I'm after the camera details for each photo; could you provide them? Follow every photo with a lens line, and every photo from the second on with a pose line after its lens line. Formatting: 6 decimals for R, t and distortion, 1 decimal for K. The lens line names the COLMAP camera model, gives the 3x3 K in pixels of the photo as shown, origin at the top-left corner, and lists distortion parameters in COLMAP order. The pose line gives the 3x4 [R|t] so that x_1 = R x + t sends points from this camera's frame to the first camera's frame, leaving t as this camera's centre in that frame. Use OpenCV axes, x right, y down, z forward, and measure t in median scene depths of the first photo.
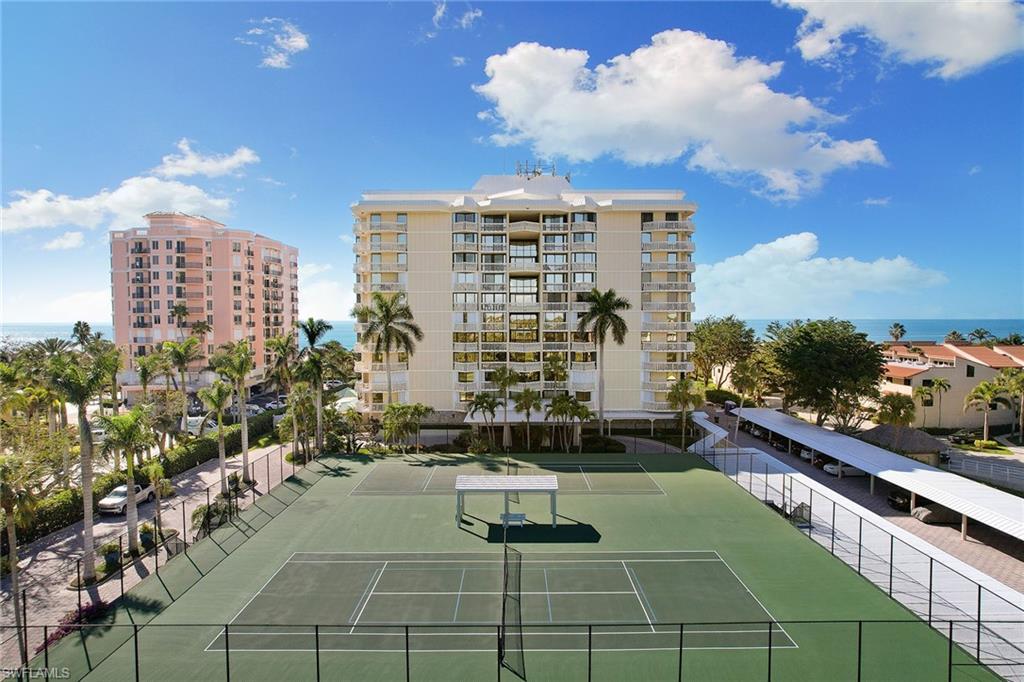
lens RADIAL K [[646.9, 0, 512.5], [0, 646.9, 344.2], [0, 0, 1]] dist [-0.002516, -0.000272]
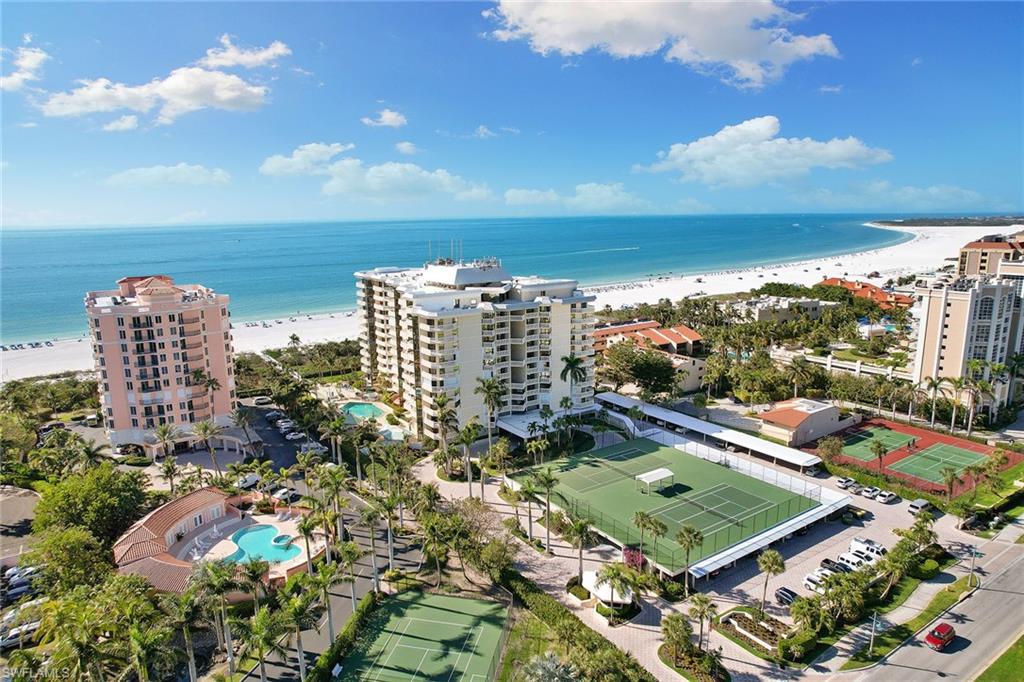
lens RADIAL K [[646.9, 0, 511.5], [0, 646.9, 341.9], [0, 0, 1]] dist [-0.002516, -0.000272]
pose [[0.831320, -0.118410, 0.543034, -0.659776], [0.035799, 0.986421, 0.160289, -0.275042], [-0.554639, -0.113811, 0.824271, -0.287042]]
